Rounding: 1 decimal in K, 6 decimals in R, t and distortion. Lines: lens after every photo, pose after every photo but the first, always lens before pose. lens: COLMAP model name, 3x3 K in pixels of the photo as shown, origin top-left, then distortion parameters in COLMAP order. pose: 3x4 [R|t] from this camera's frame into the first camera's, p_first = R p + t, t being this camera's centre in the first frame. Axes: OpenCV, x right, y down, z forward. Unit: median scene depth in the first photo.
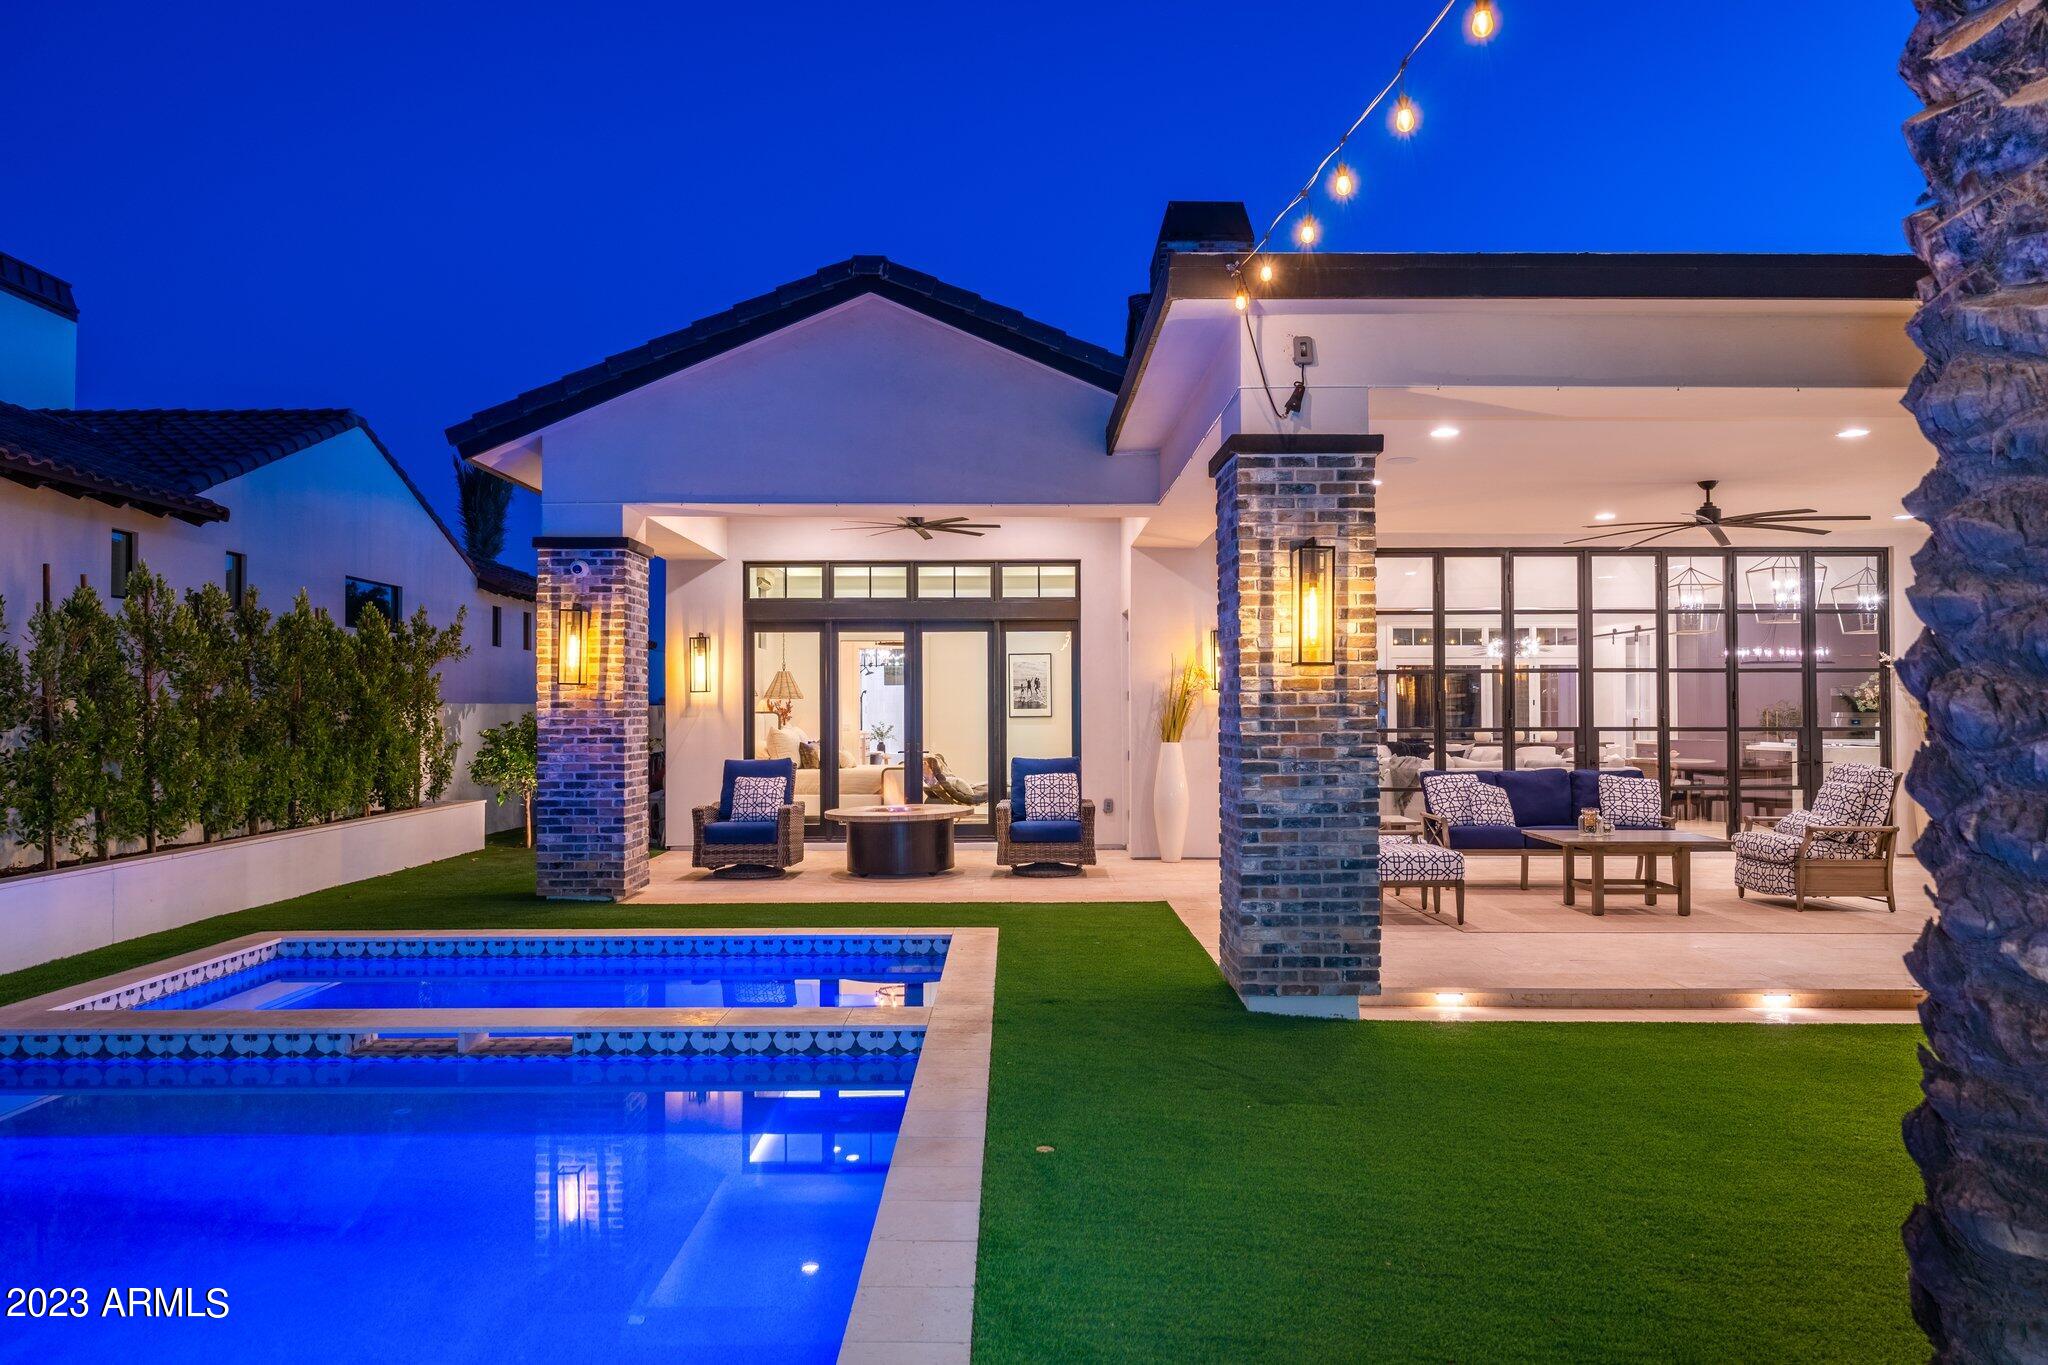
lens RADIAL K [[1318.5, 0, 1039.3], [0, 1318.5, 688.4], [0, 0, 1]] dist [-0.016475, 0.005439]
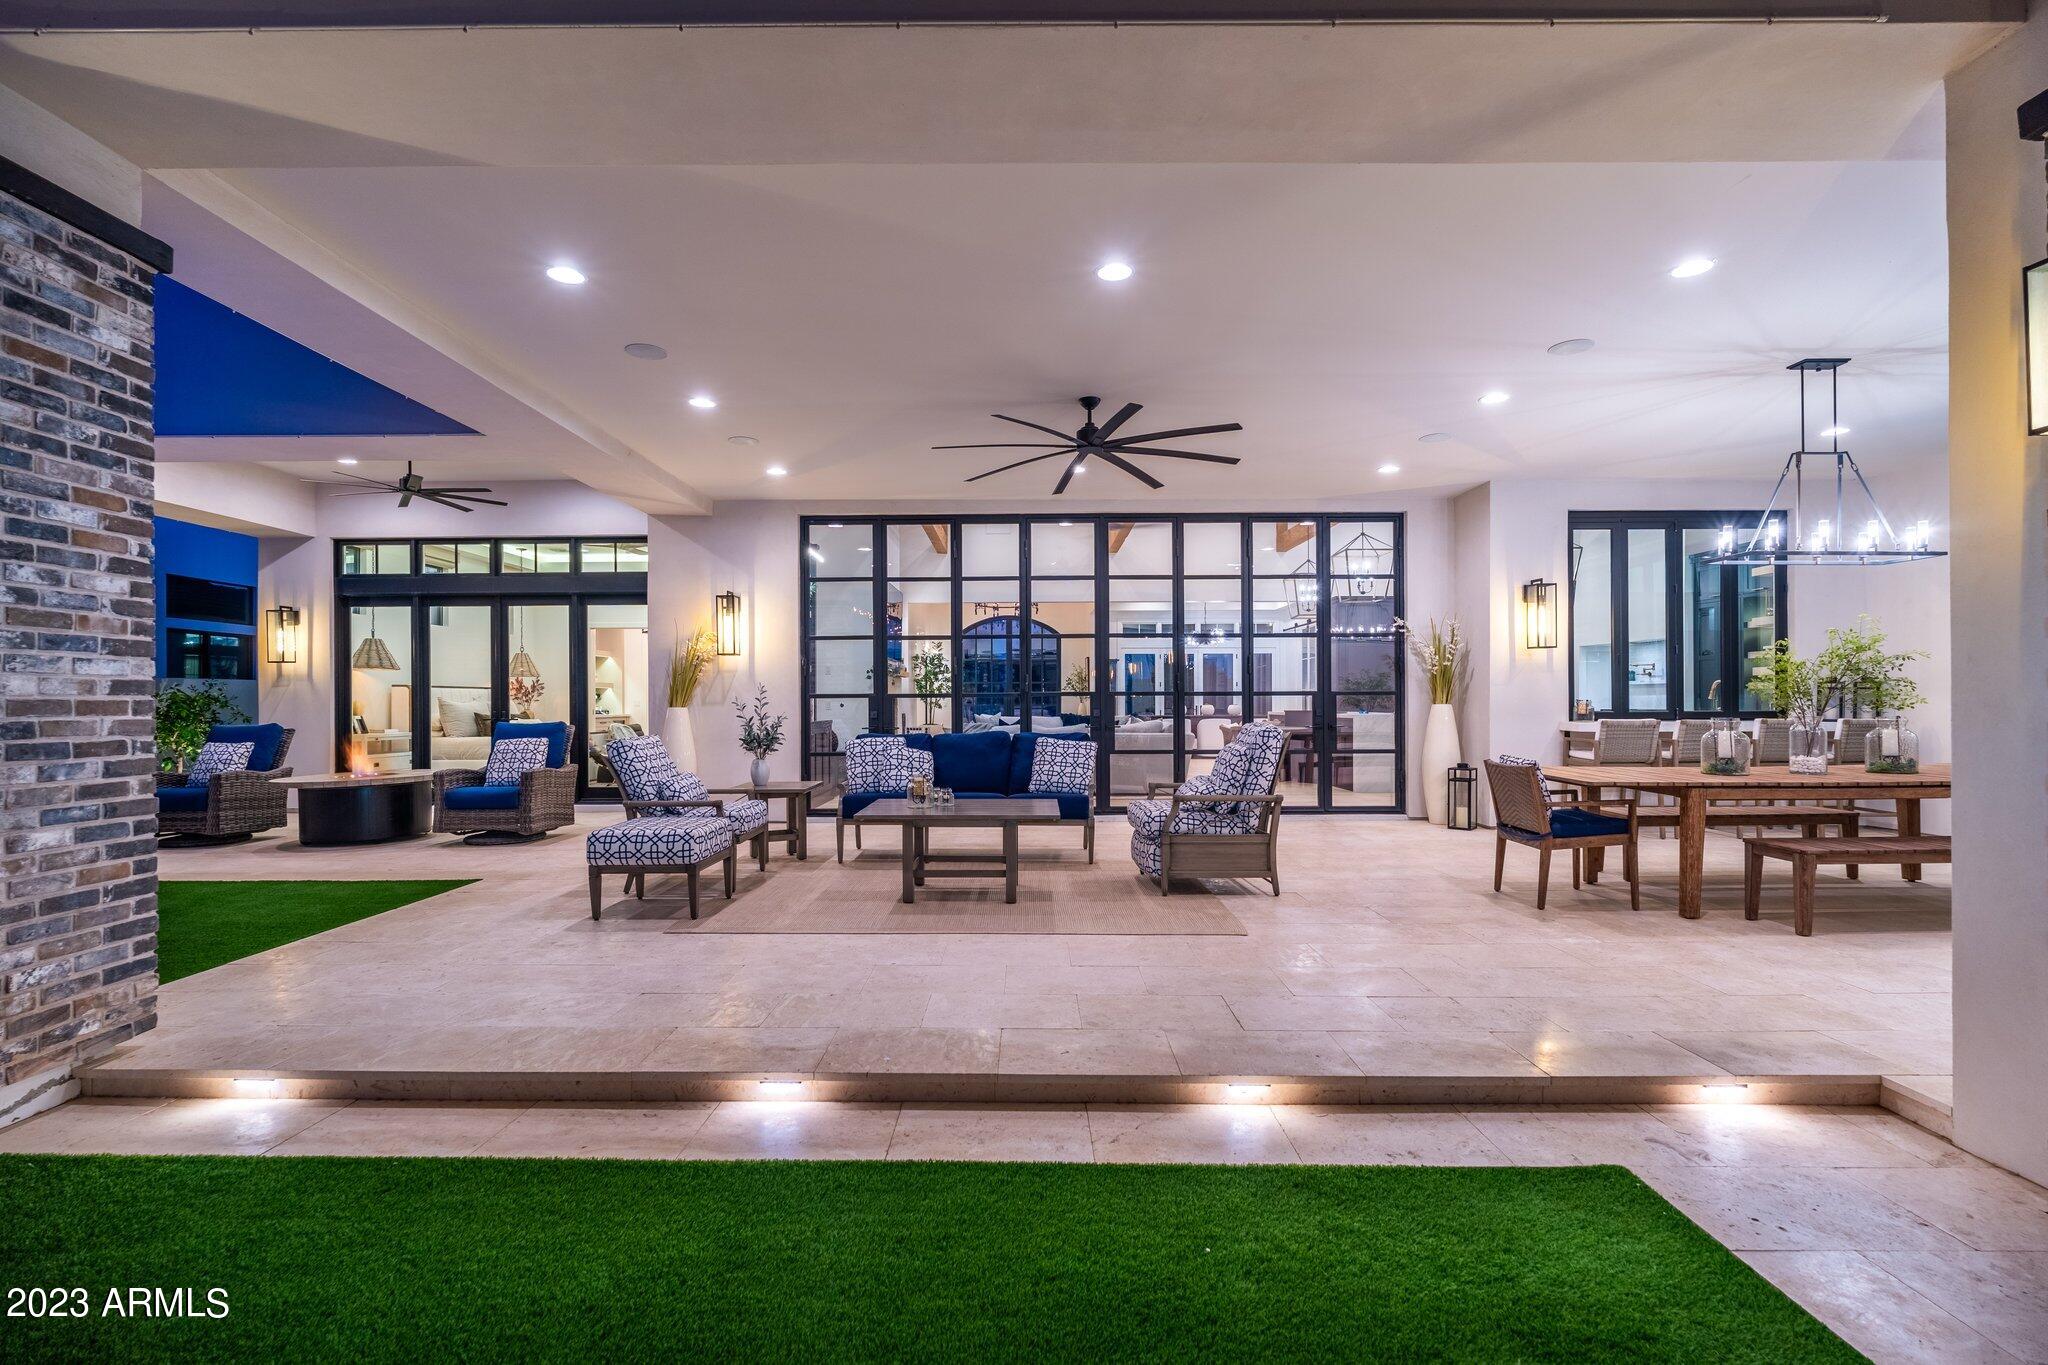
lens RADIAL K [[895.6, 0, 1042.1], [0, 895.6, 710.3], [0, 0, 1]] dist [-0.004164, 0.000178]
pose [[0.999995, -0.002541, -0.001634, 0.414581], [0.002581, 0.999685, 0.024966, 0.029156], [0.001570, -0.024970, 0.999687, 0.348682]]
